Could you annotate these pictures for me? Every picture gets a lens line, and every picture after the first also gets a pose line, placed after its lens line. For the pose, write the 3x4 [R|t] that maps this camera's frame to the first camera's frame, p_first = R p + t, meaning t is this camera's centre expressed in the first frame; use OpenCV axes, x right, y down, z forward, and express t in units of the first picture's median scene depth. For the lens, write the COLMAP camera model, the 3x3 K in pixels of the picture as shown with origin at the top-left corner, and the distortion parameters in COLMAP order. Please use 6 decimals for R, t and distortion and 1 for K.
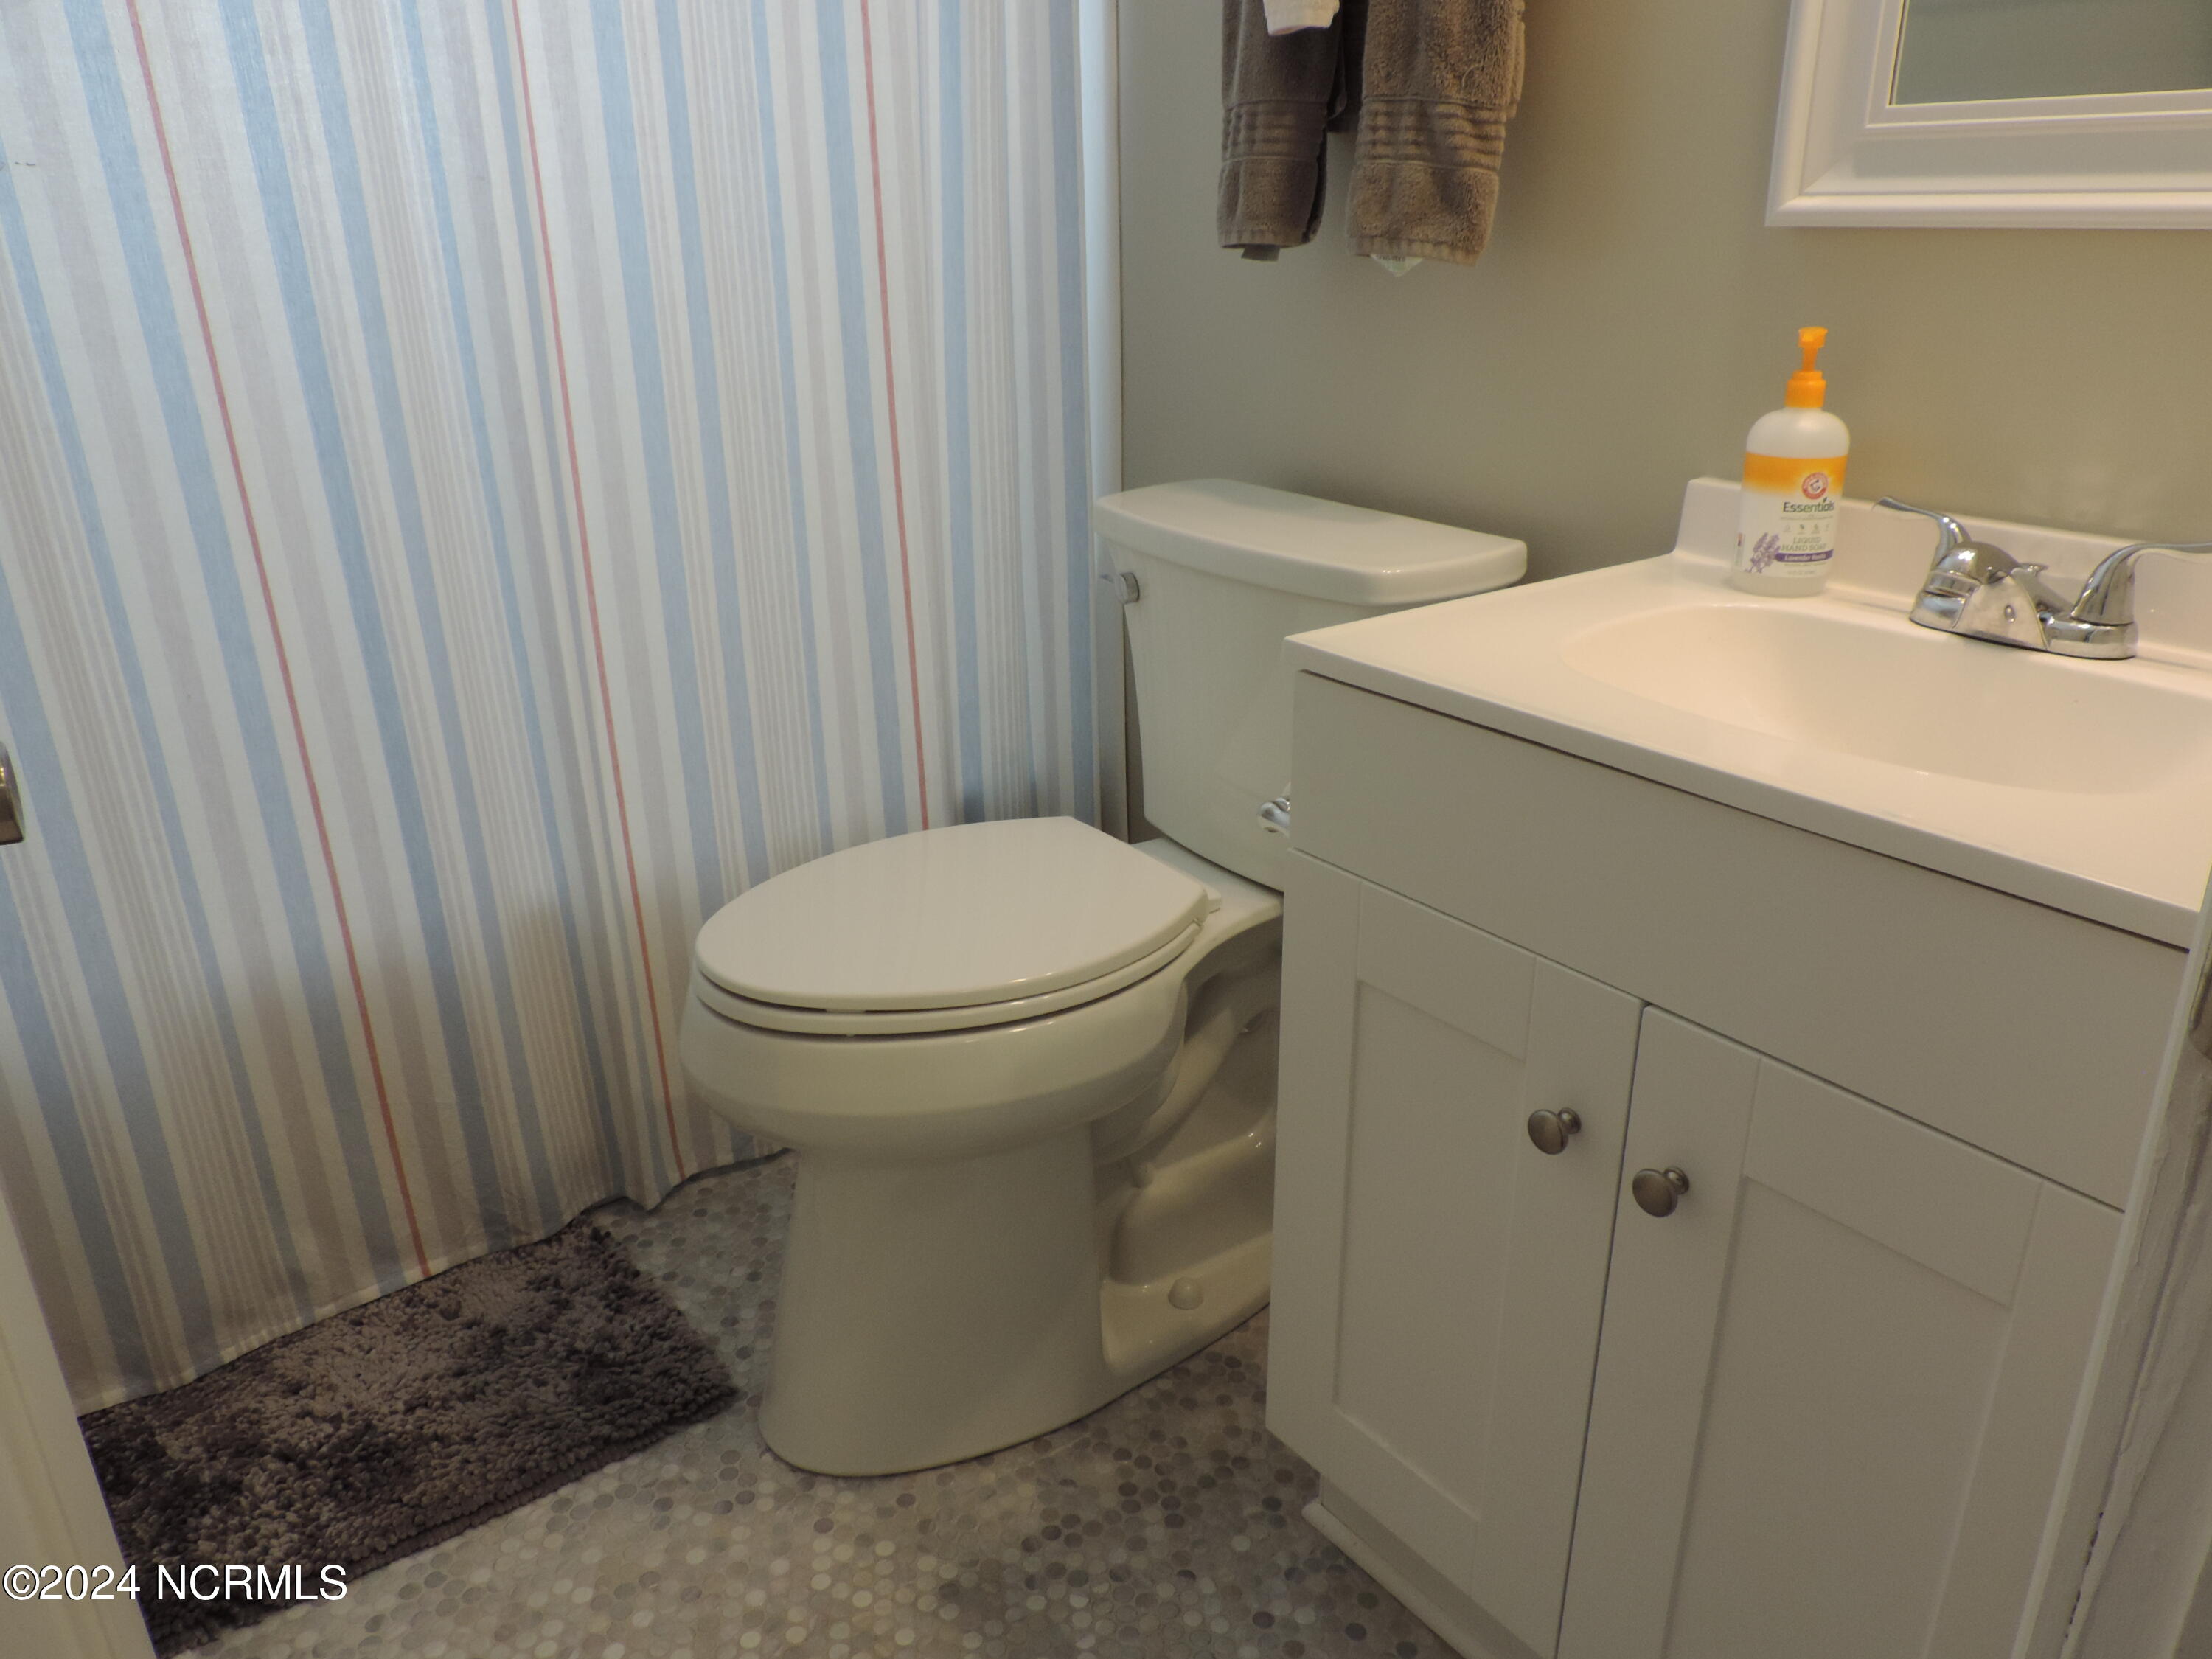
lens RADIAL K [[1566.9, 0, 1093.5], [0, 1566.9, 830.8], [0, 0, 1]] dist [-0.018223, 0.002837]
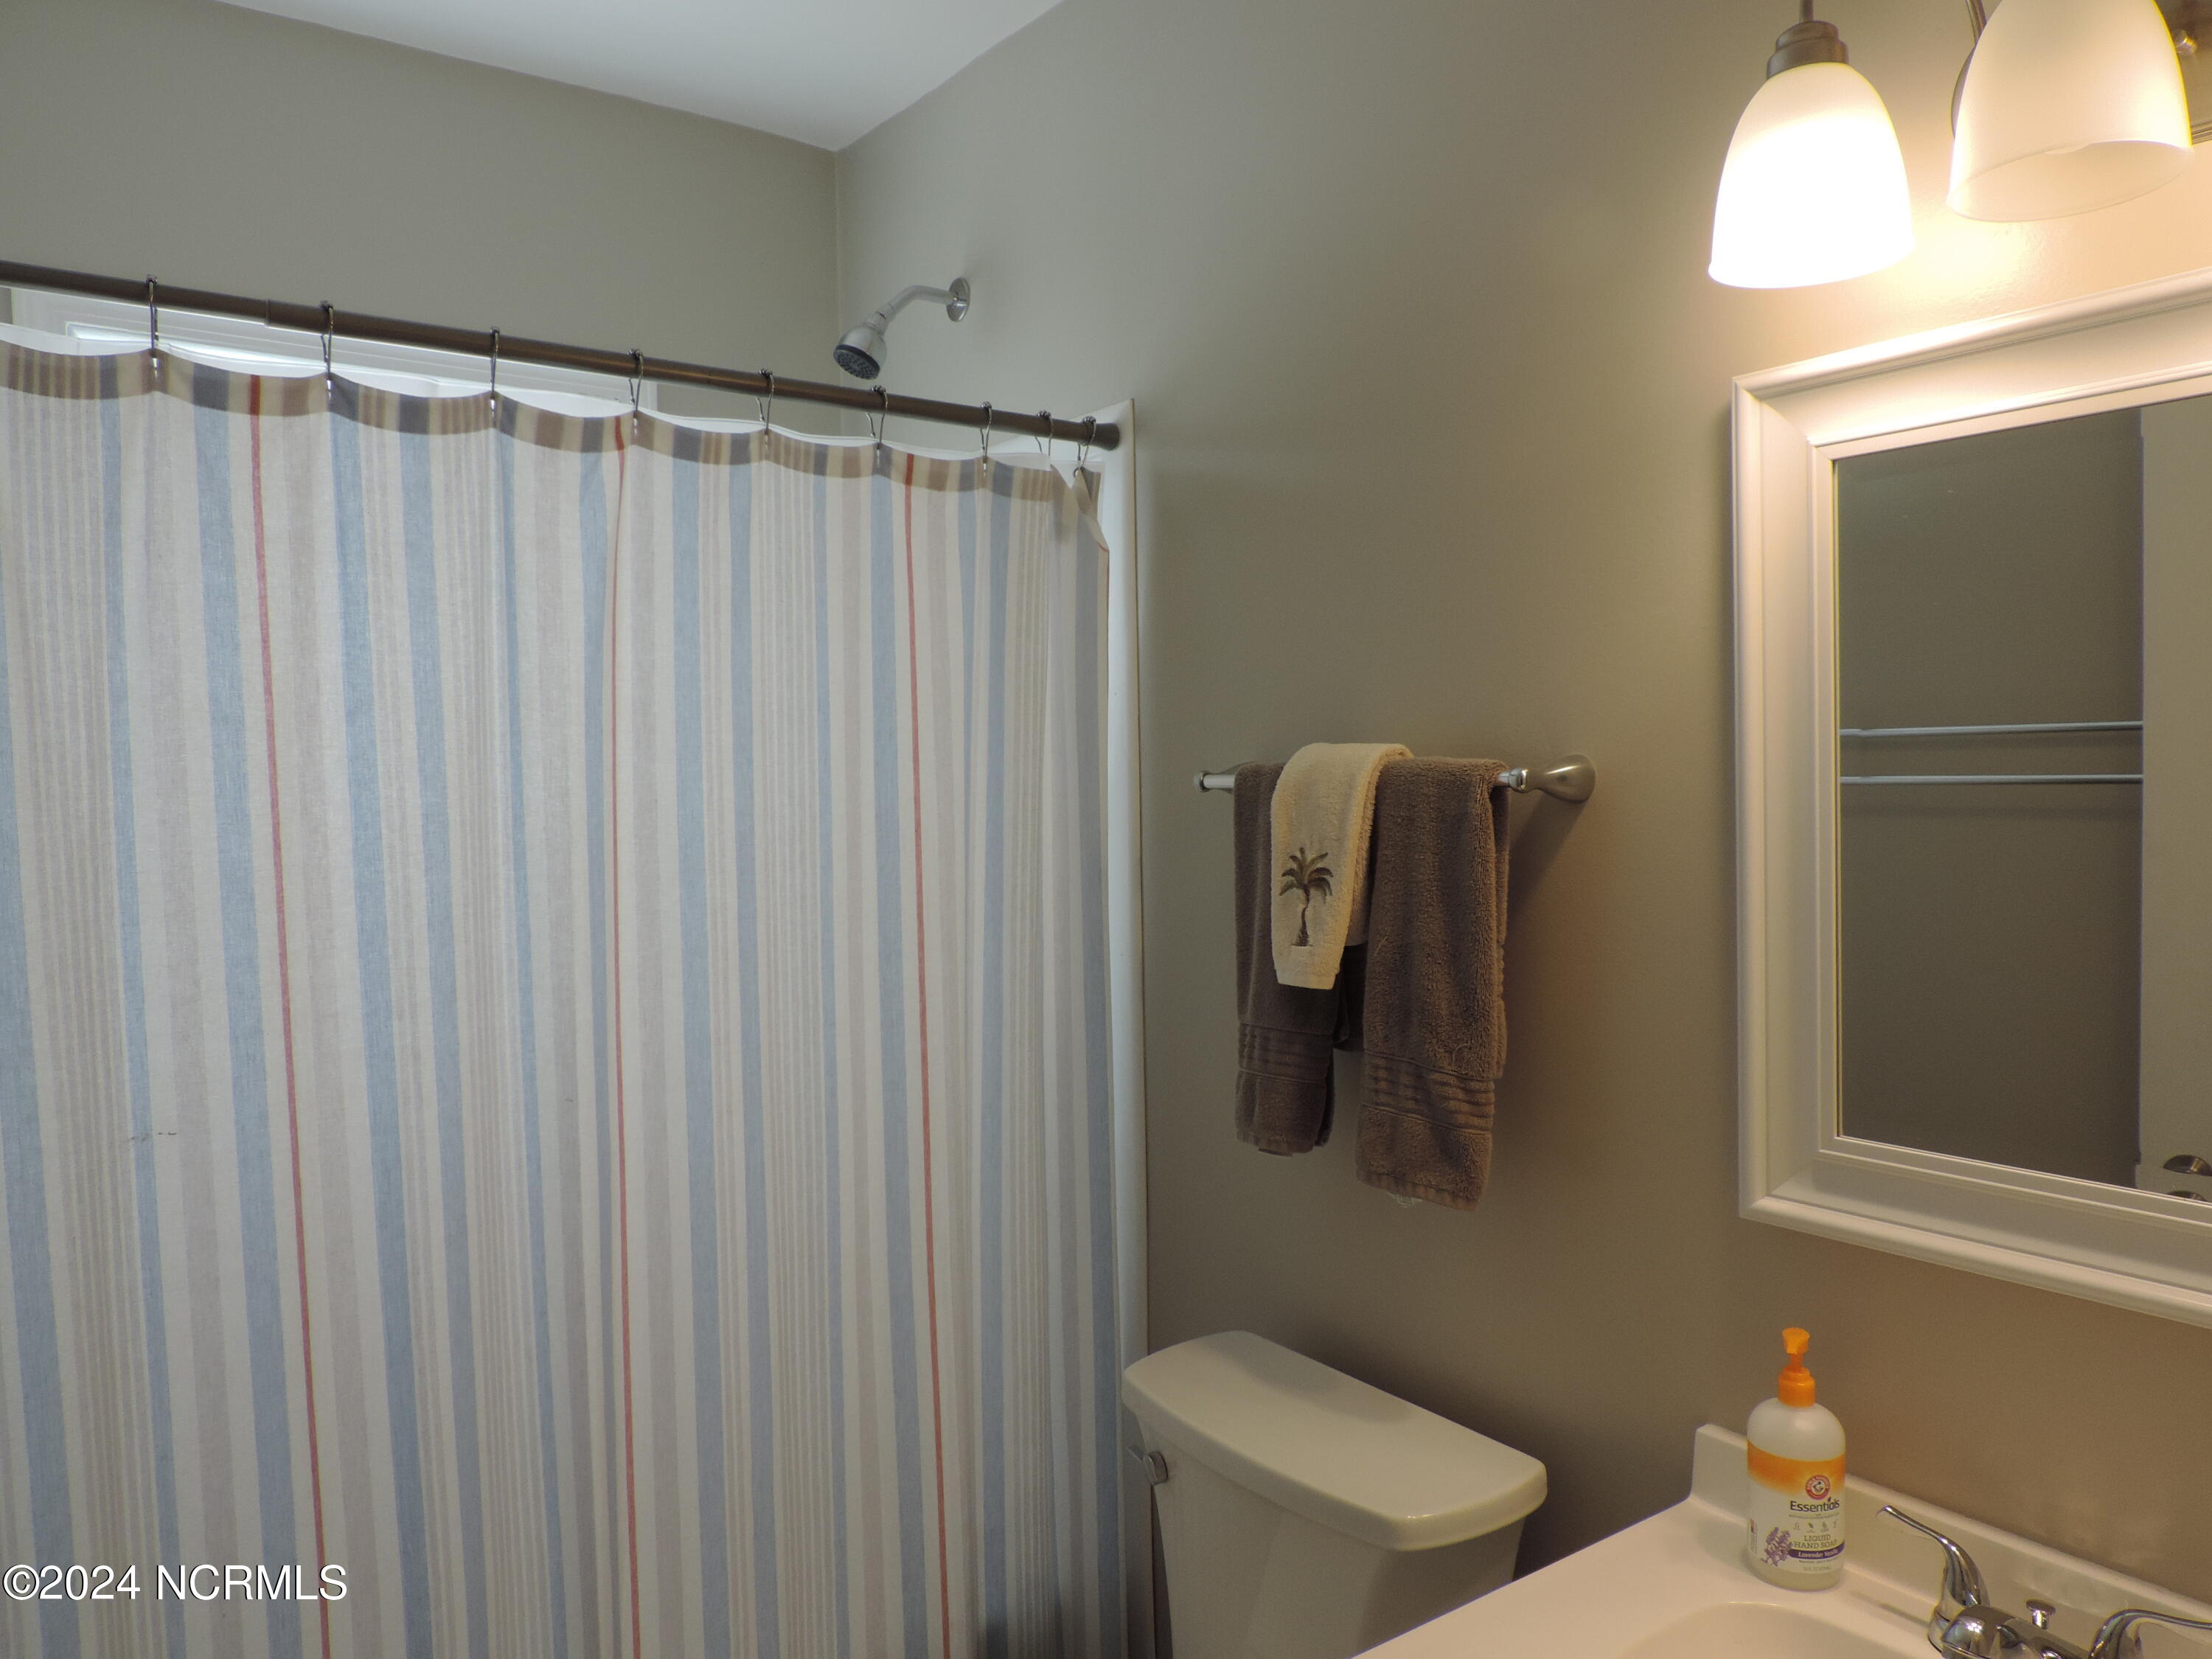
lens RADIAL K [[1566.9, 0, 1093.8], [0, 1566.9, 825.8], [0, 0, 1]] dist [-0.018223, 0.002837]
pose [[0.999918, 0.001701, -0.012708, -0.006688], [-0.005810, 0.943676, -0.330821, -0.231636], [0.011429, 0.330867, 0.943608, -0.105538]]
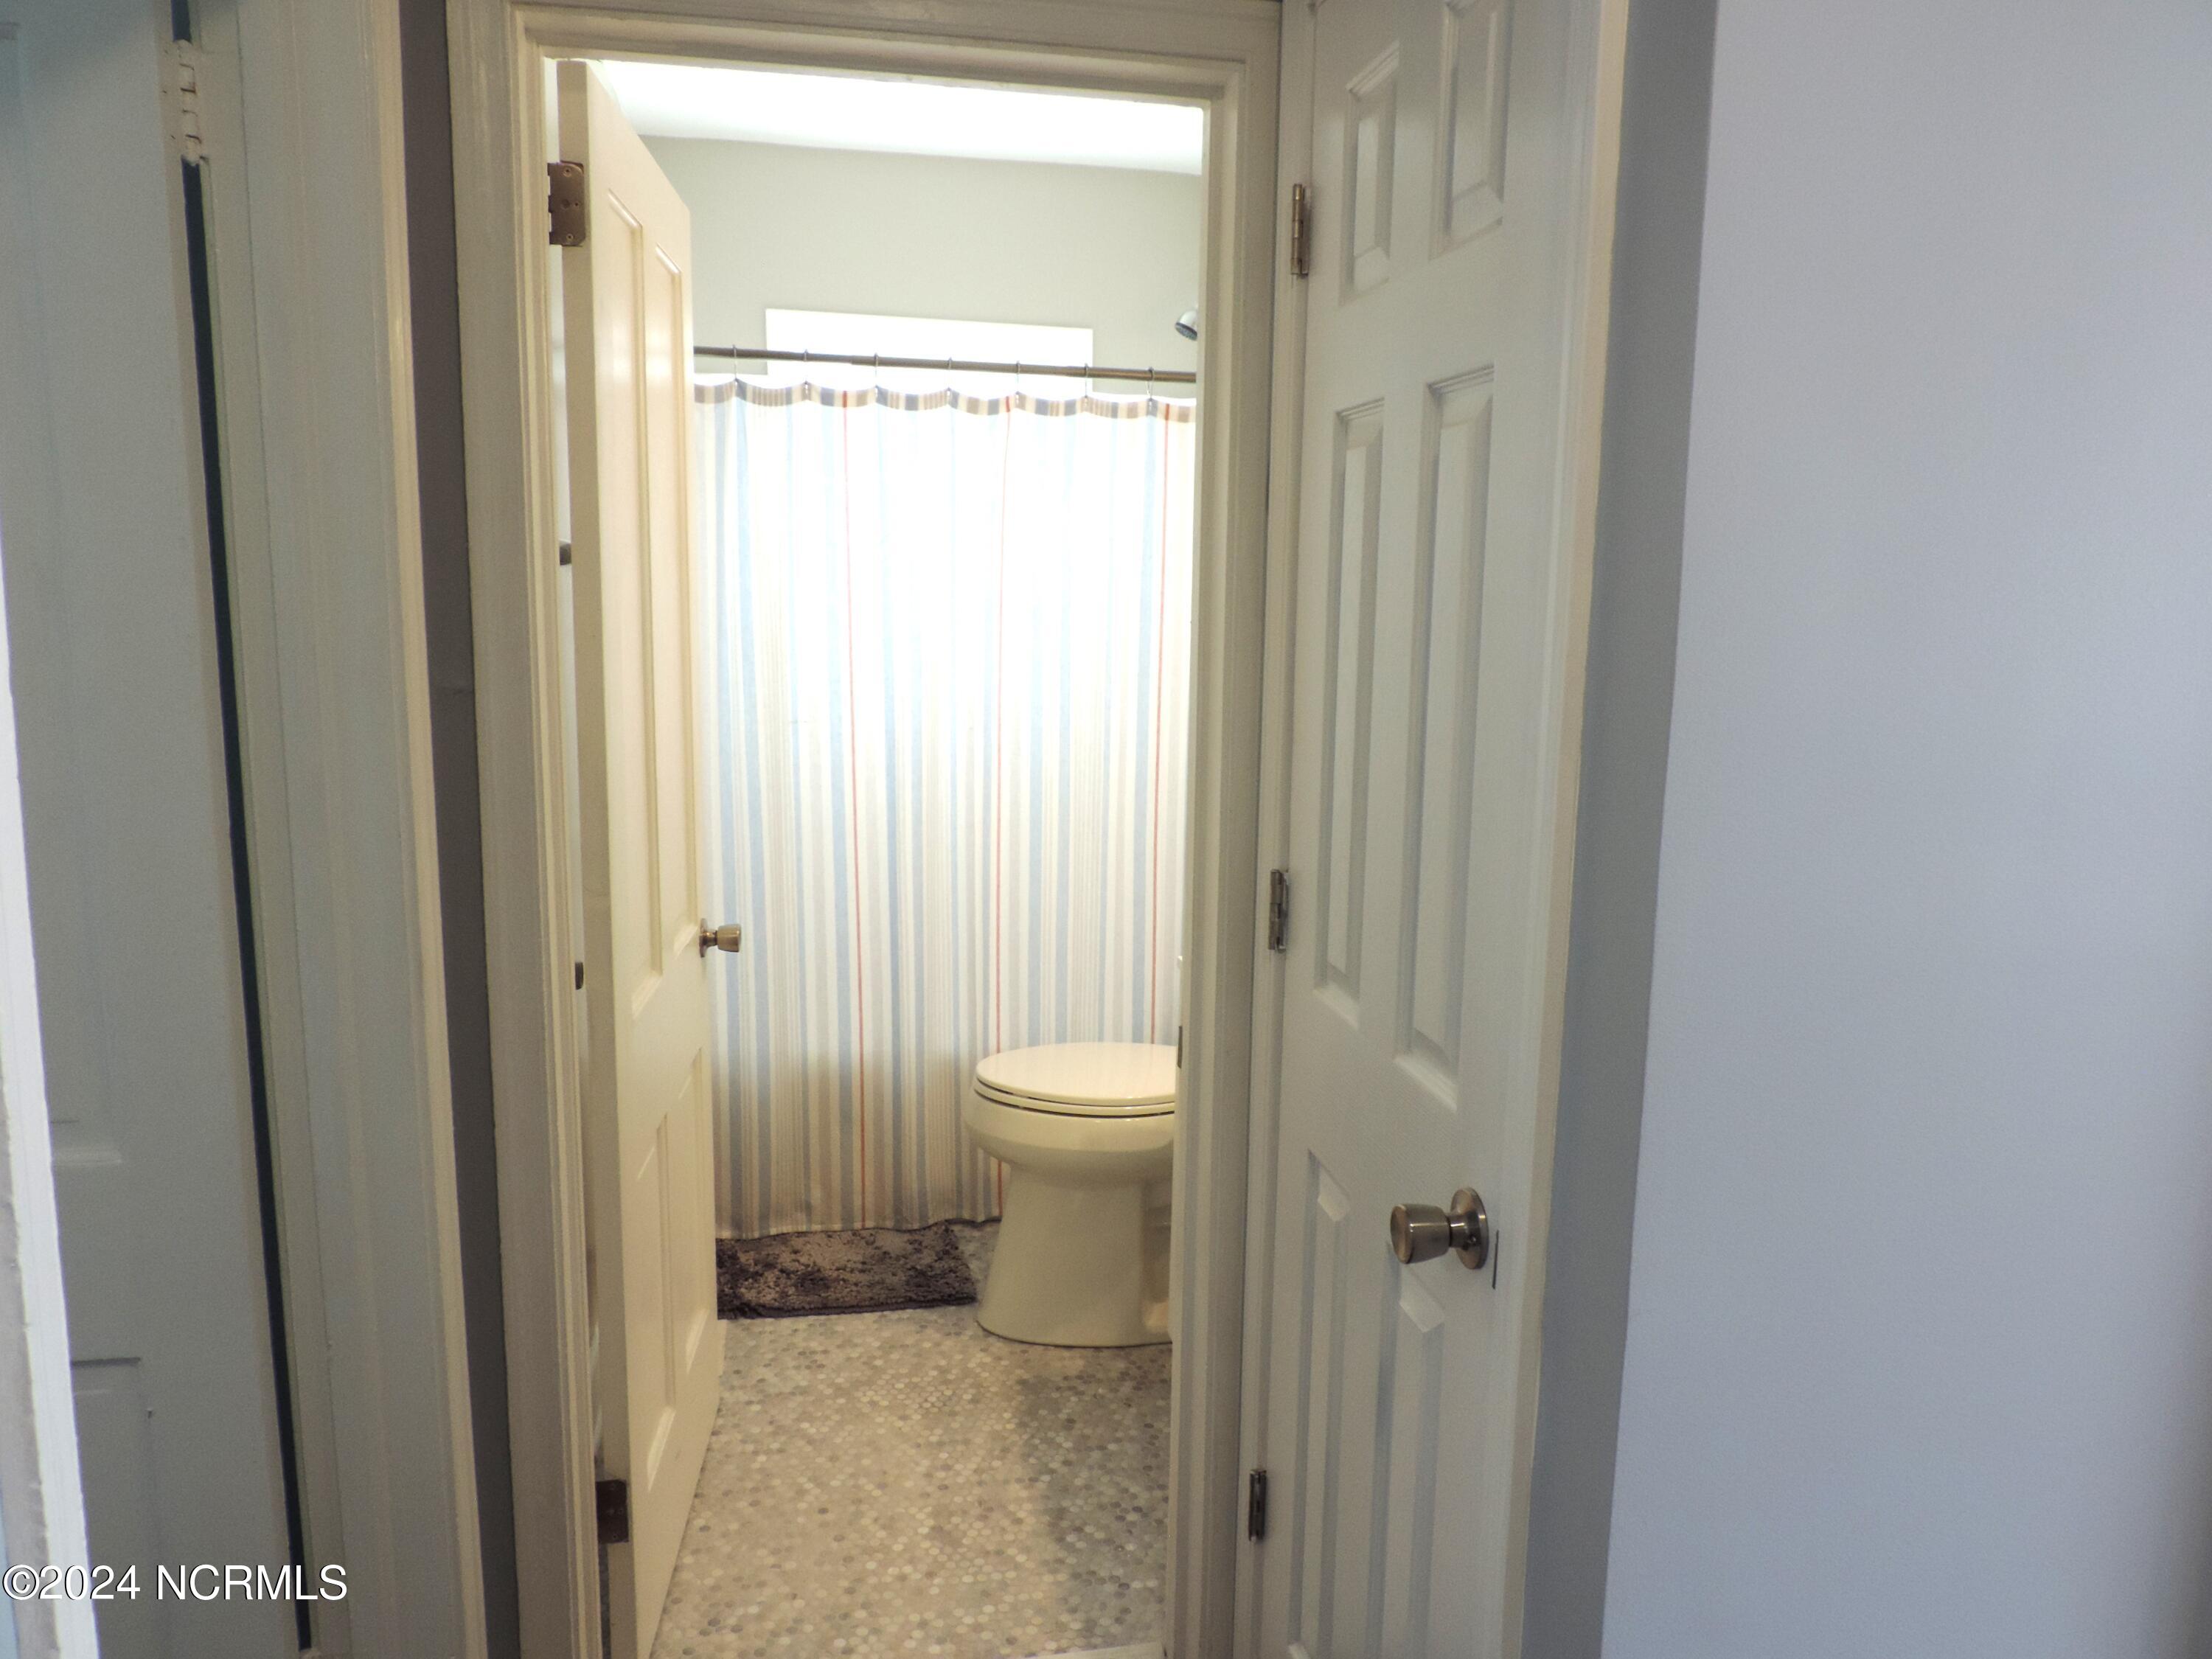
lens RADIAL K [[1566.9, 0, 1097.9], [0, 1566.9, 822.4], [0, 0, 1]] dist [-0.018223, 0.002837]
pose [[0.906127, 0.093819, -0.412471, 0.738270], [-0.183950, 0.965464, -0.184505, 0.111705], [0.380916, 0.243059, 0.892091, -0.961433]]
